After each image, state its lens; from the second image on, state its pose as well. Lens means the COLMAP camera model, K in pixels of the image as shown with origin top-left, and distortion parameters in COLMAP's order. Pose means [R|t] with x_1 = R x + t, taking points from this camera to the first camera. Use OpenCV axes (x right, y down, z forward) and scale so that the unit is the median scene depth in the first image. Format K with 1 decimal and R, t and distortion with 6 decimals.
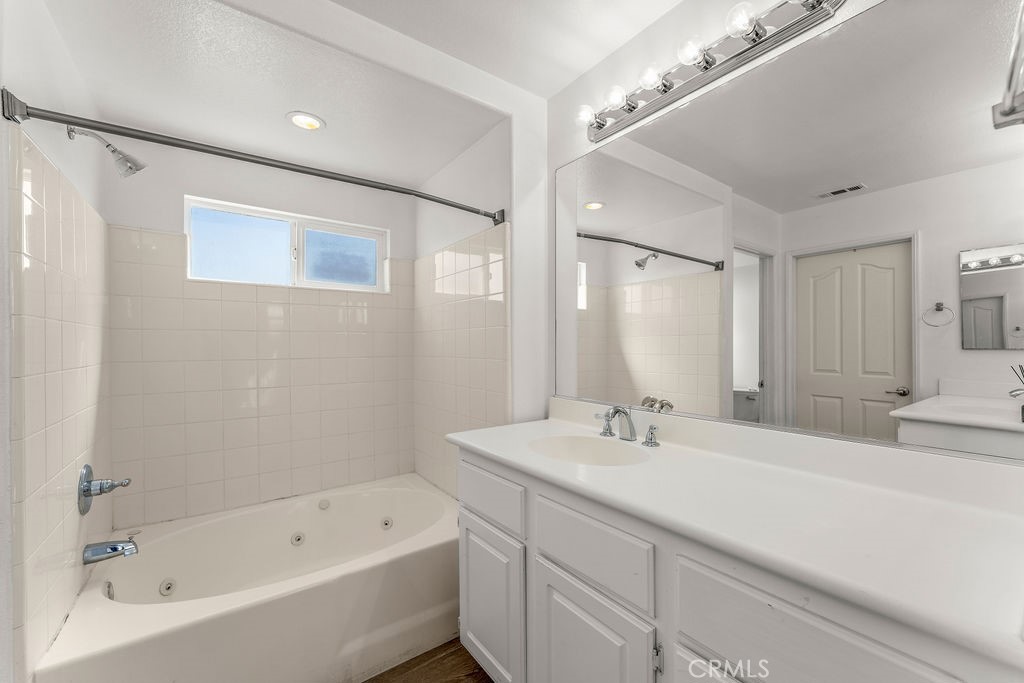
lens RADIAL K [[415.2, 0, 514.9], [0, 415.2, 344.8], [0, 0, 1]] dist [-0.001536, -0.000260]
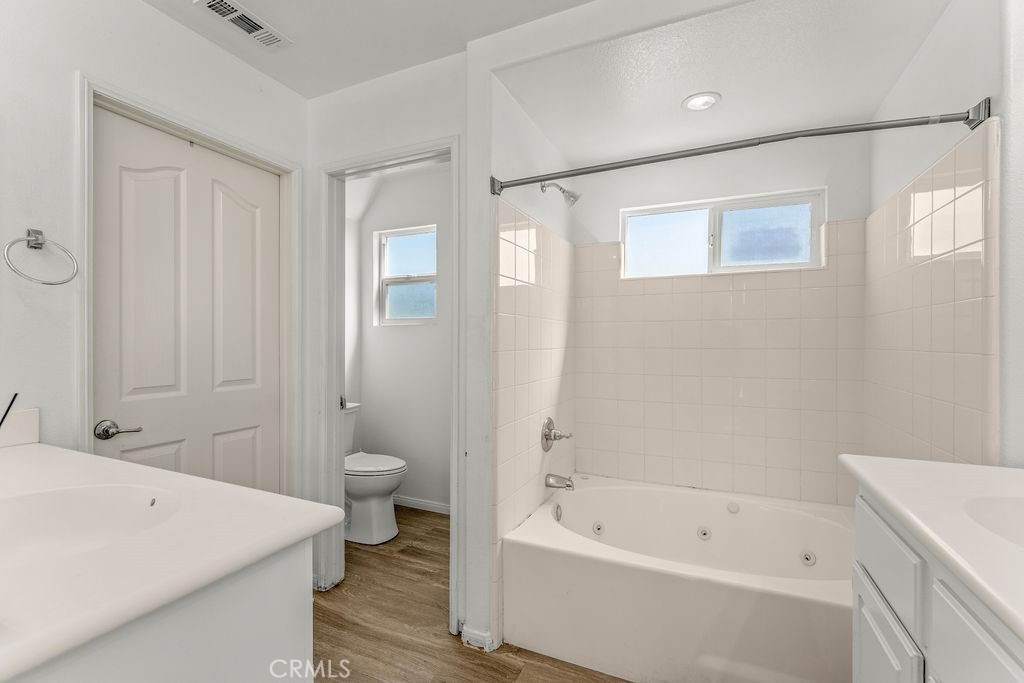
lens RADIAL K [[448.8, 0, 512.0], [0, 448.8, 341.5], [0, 0, 1]] dist [-0.001520, -0.000560]
pose [[0.485174, 0.005855, -0.874398, 0.203258], [-0.002317, 0.999983, 0.005410, 0.015697], [0.874415, -0.000599, 0.485179, 0.111043]]
